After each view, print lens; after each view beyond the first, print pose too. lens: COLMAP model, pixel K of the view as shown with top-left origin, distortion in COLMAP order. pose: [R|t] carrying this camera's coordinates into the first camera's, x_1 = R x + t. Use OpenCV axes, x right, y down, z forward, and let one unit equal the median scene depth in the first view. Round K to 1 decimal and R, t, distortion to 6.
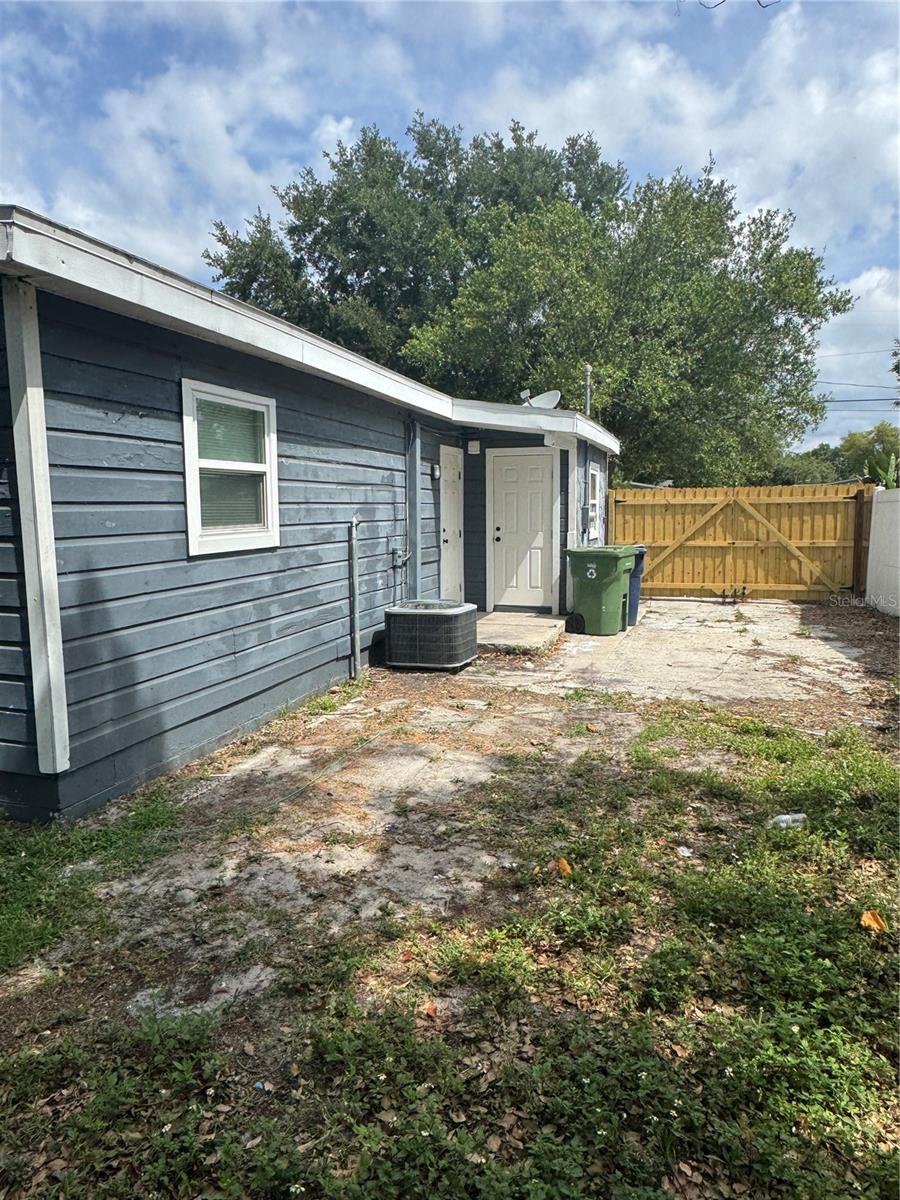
lens RADIAL K [[767.7, 0, 446.3], [0, 767.7, 600.2], [0, 0, 1]] dist [-0.003267, 0.002281]
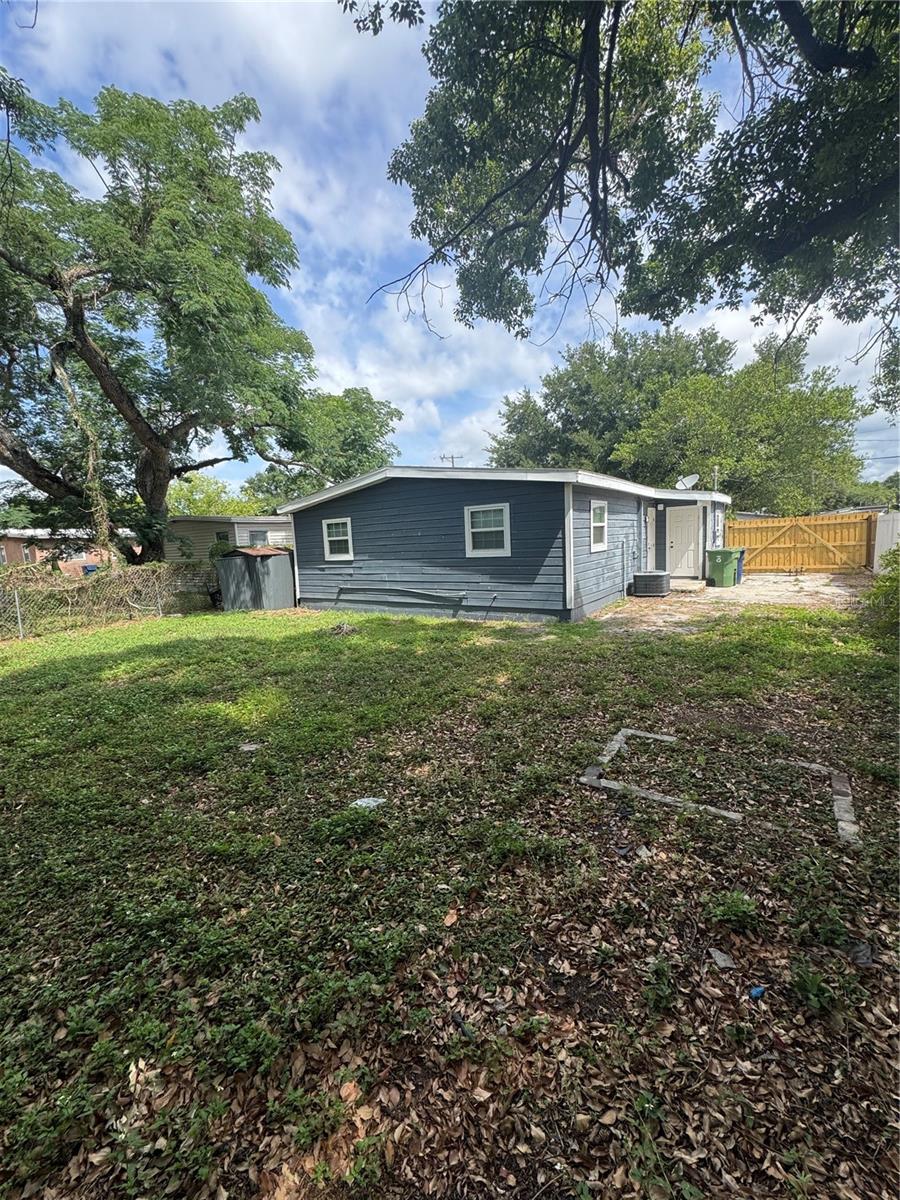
lens RADIAL K [[490.1, 0, 448.7], [0, 490.1, 599.6], [0, 0, 1]] dist [-0.001090, 0.000244]
pose [[0.956983, -0.004296, -0.290112, -0.122750], [0.007170, 0.999935, 0.008845, 0.049938], [0.290055, -0.010545, 0.956952, -0.491787]]
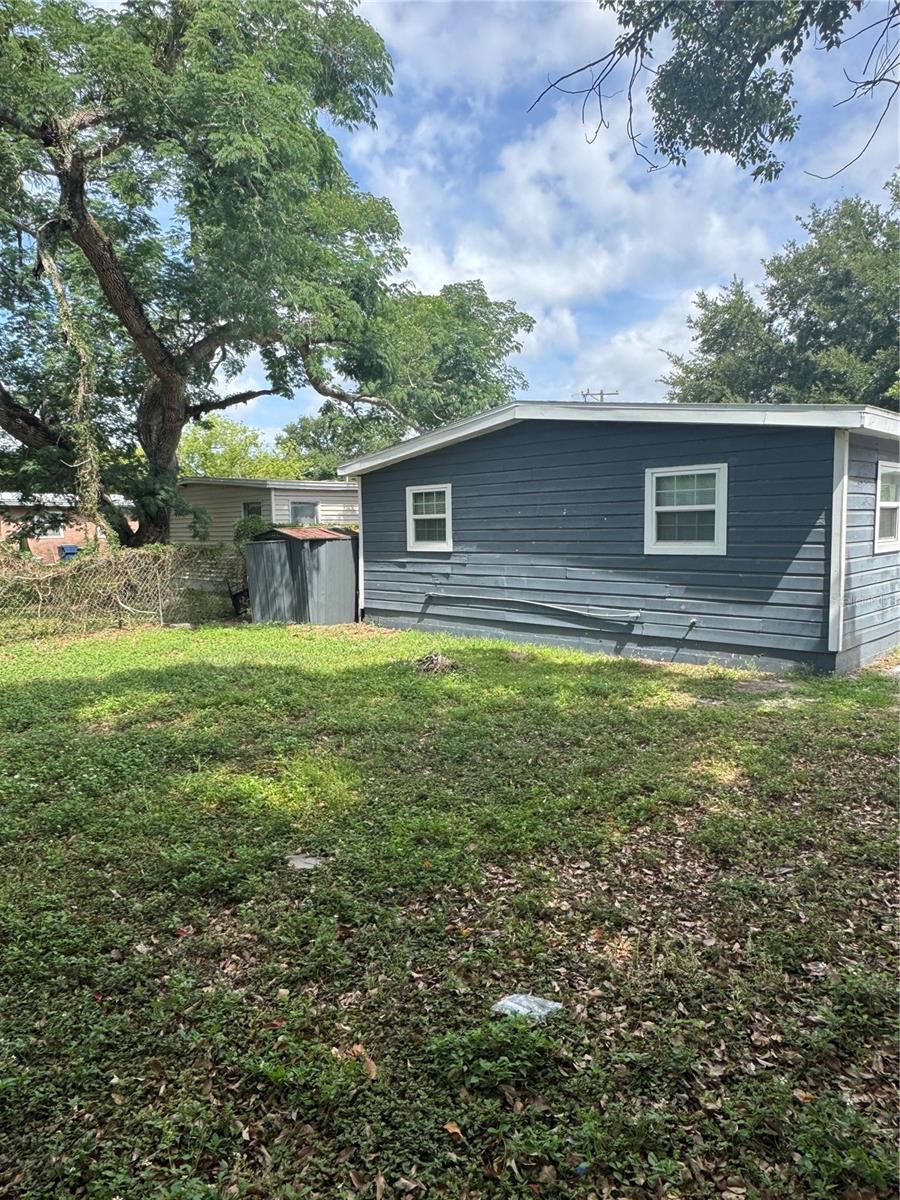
lens RADIAL K [[767.7, 0, 446.3], [0, 767.7, 600.2], [0, 0, 1]] dist [-0.003267, 0.002281]
pose [[0.893359, 0.033319, -0.448108, -0.169045], [-0.042431, 0.999046, -0.010307, 0.048388], [0.447337, 0.028222, 0.893920, -0.461954]]
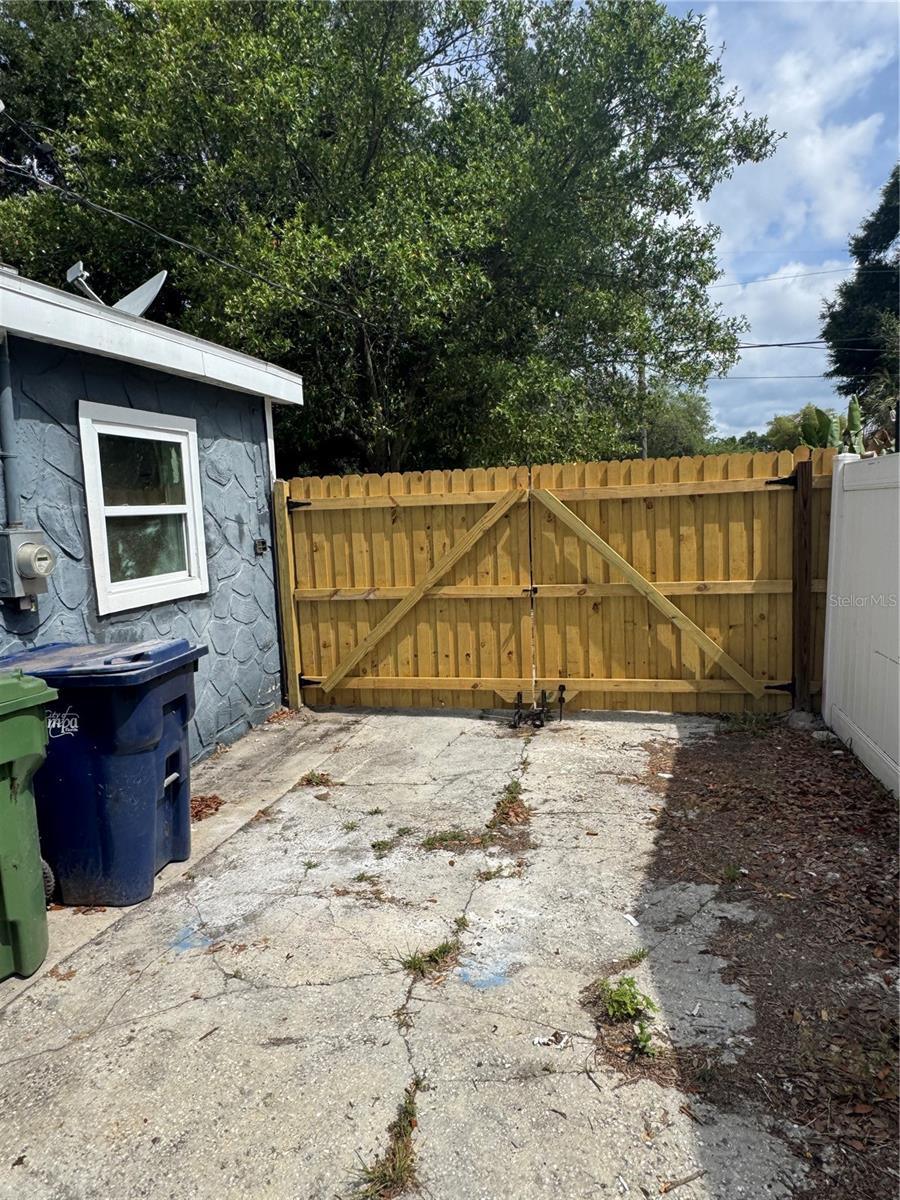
lens RADIAL K [[767.7, 0, 446.3], [0, 767.7, 600.2], [0, 0, 1]] dist [-0.003267, 0.002281]
pose [[0.996679, -0.038611, 0.071690, 0.295638], [0.038425, 0.999254, 0.003969, -0.073365], [-0.071790, -0.001201, 0.997419, 0.564276]]
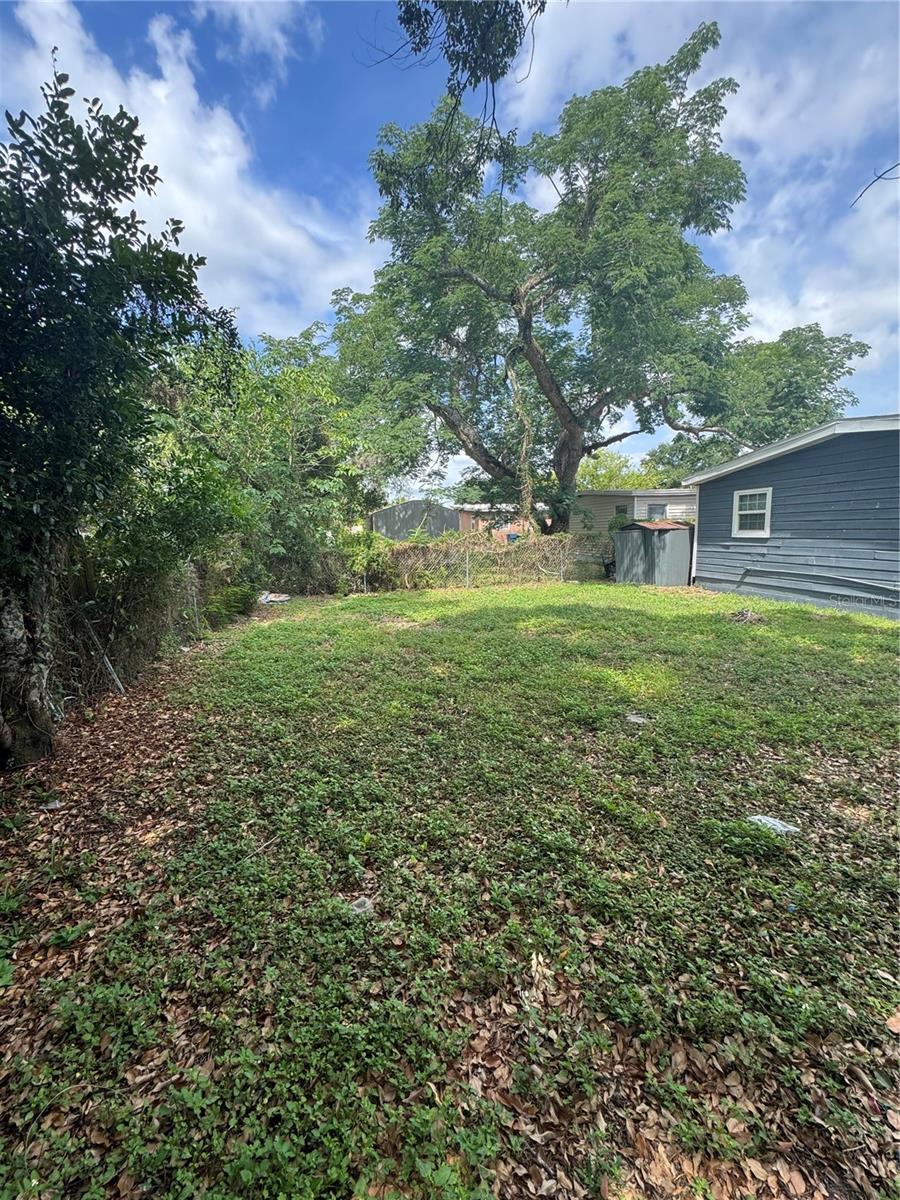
lens RADIAL K [[490.1, 0, 448.7], [0, 490.1, 599.6], [0, 0, 1]] dist [-0.001090, 0.000244]
pose [[0.499453, 0.114894, -0.858688, -0.134916], [-0.076612, 0.993141, 0.088323, 0.050746], [0.862947, 0.021673, 0.504830, -0.497414]]
